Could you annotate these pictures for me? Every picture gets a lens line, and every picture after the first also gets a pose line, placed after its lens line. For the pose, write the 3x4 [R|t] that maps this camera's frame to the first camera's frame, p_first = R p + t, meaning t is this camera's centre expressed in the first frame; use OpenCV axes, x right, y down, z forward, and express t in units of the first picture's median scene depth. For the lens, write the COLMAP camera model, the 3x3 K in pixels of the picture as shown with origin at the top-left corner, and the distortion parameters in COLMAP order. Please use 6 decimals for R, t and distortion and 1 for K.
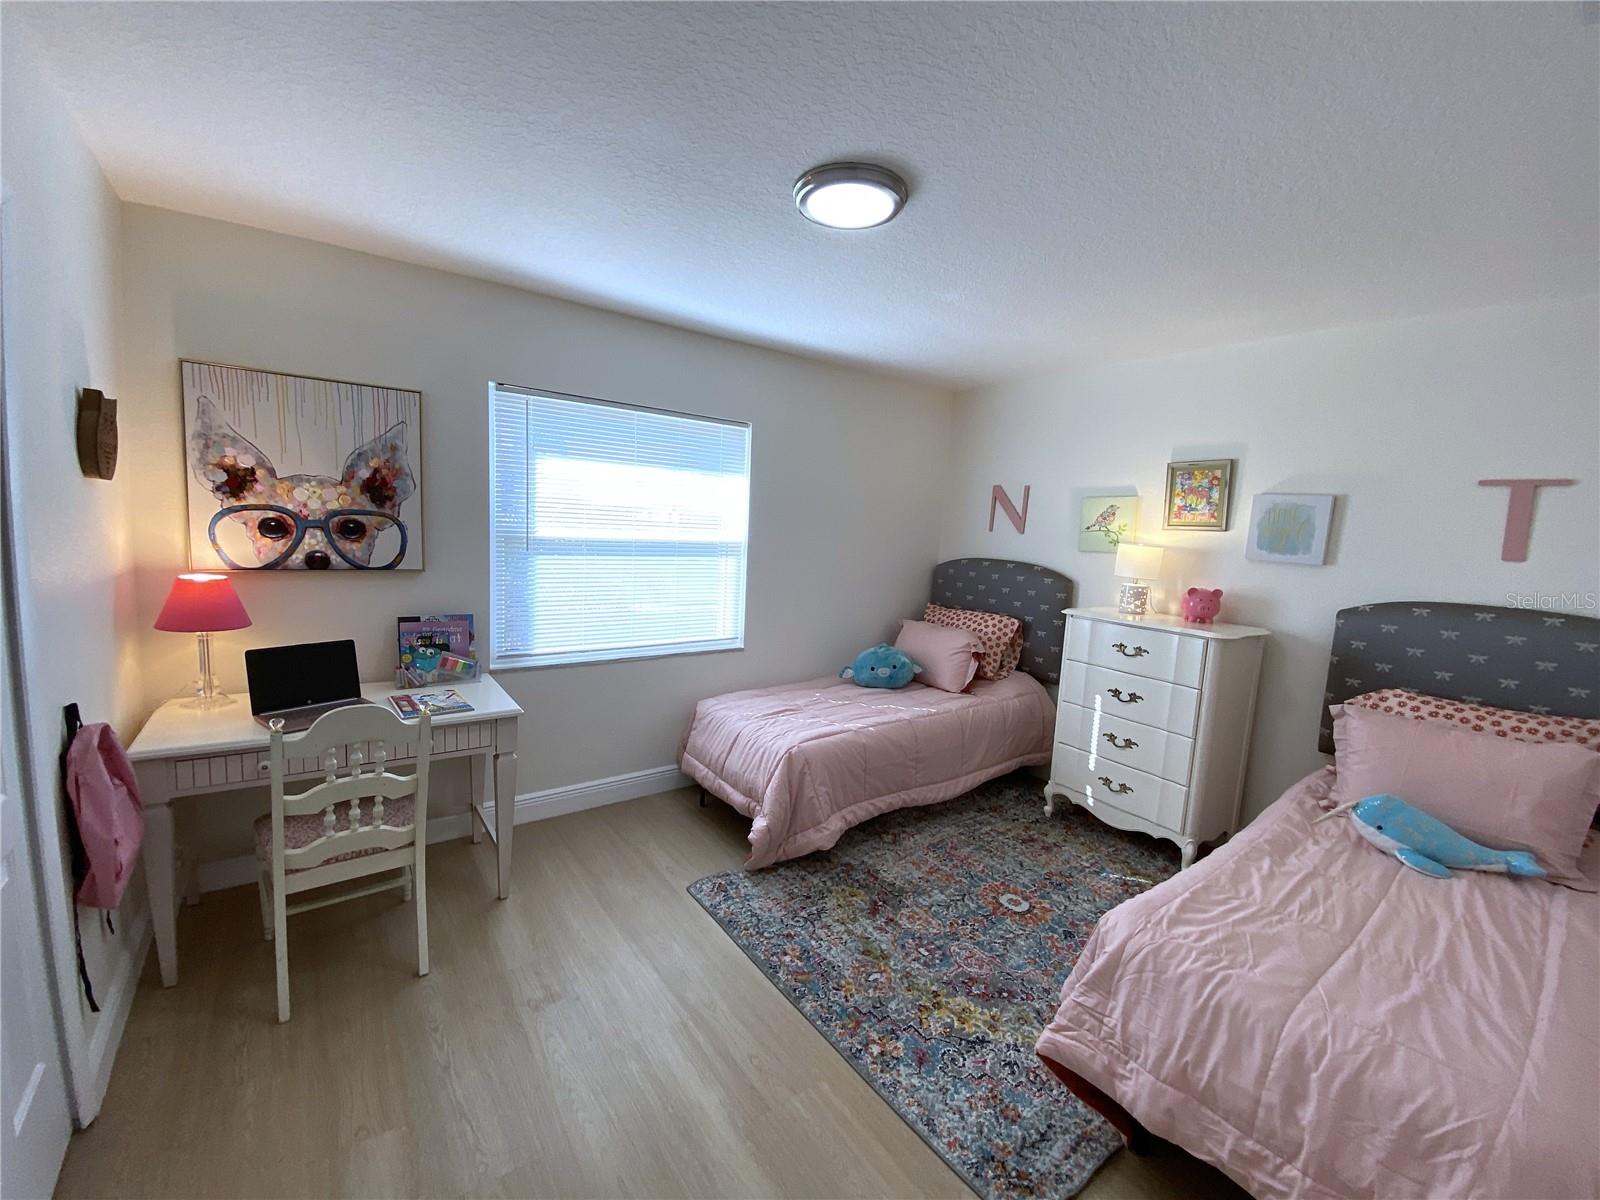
lens RADIAL K [[663.2, 0, 800.0], [0, 663.2, 600.0], [0, 0, 1]] dist [0.037492, -0.025509]
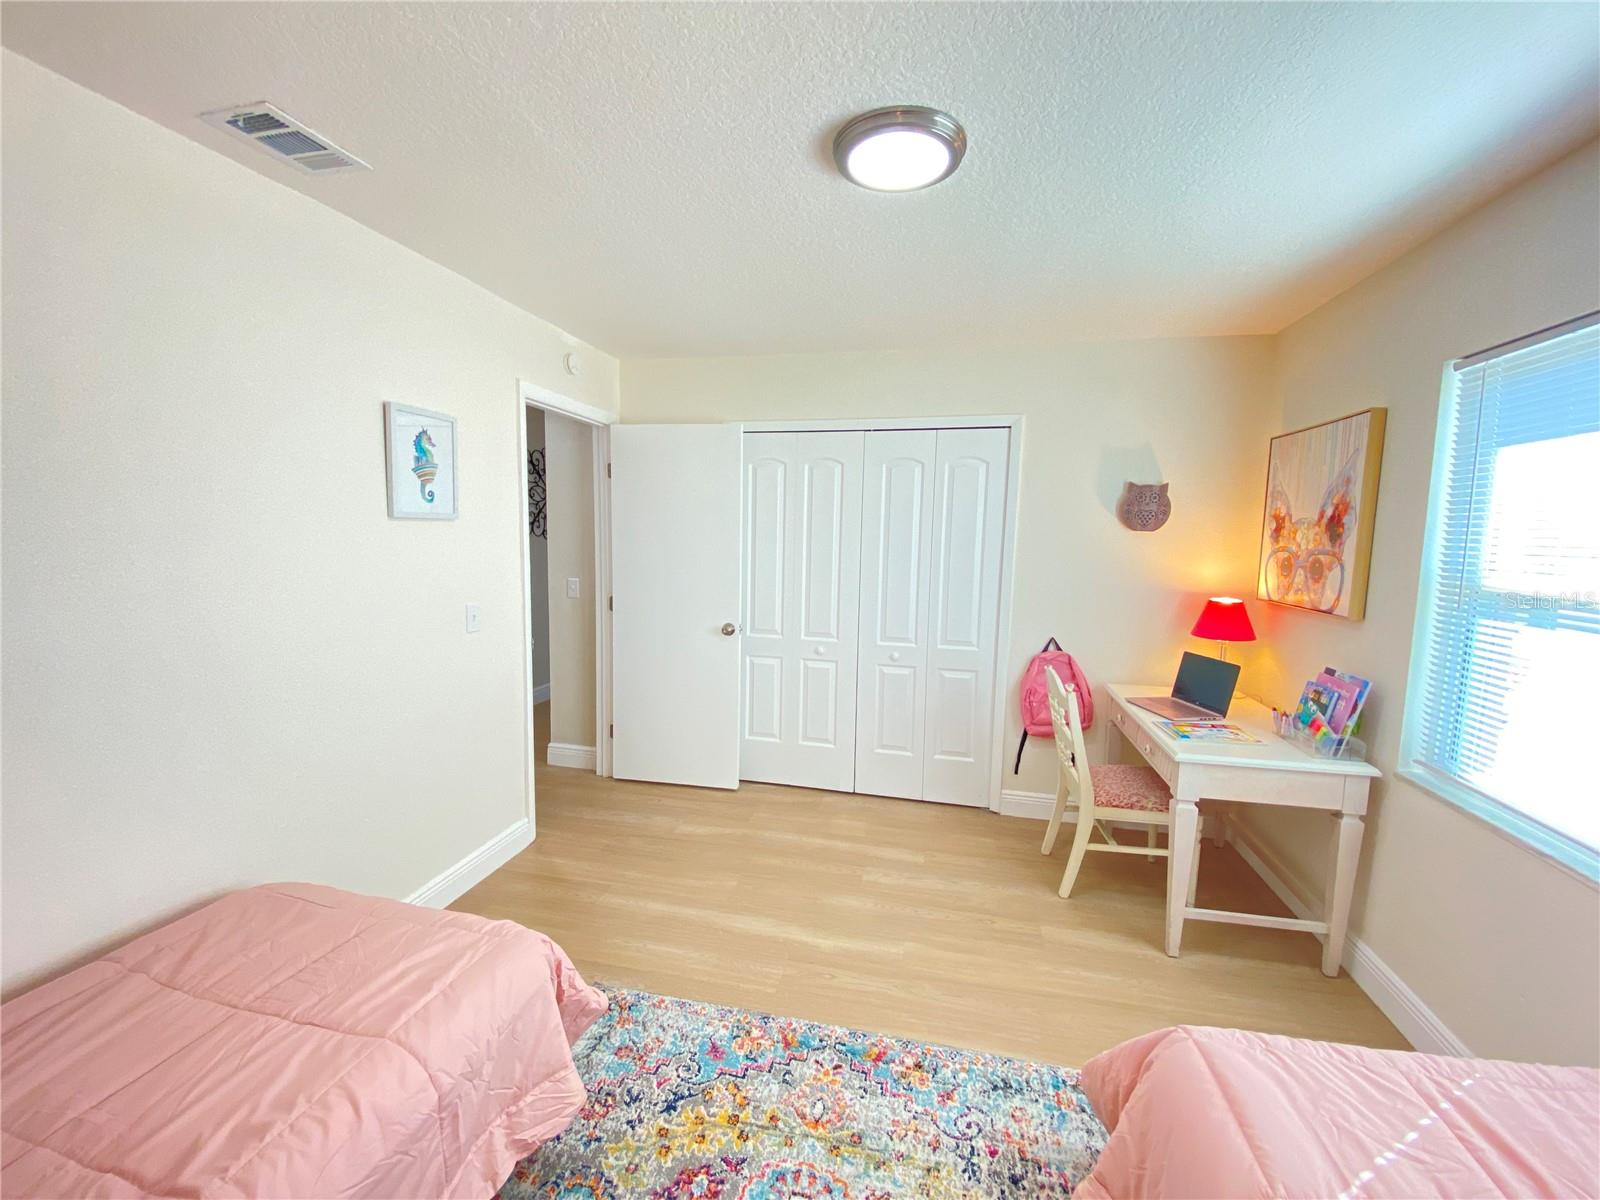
lens RADIAL K [[663.2, 0, 800.0], [0, 663.2, 600.0], [0, 0, 1]] dist [0.037492, -0.025509]
pose [[-0.757370, 0.000283, -0.652985, 0.670461], [-0.134830, 0.978382, 0.156808, -0.137939], [0.638914, 0.206804, -0.740960, 1.525035]]
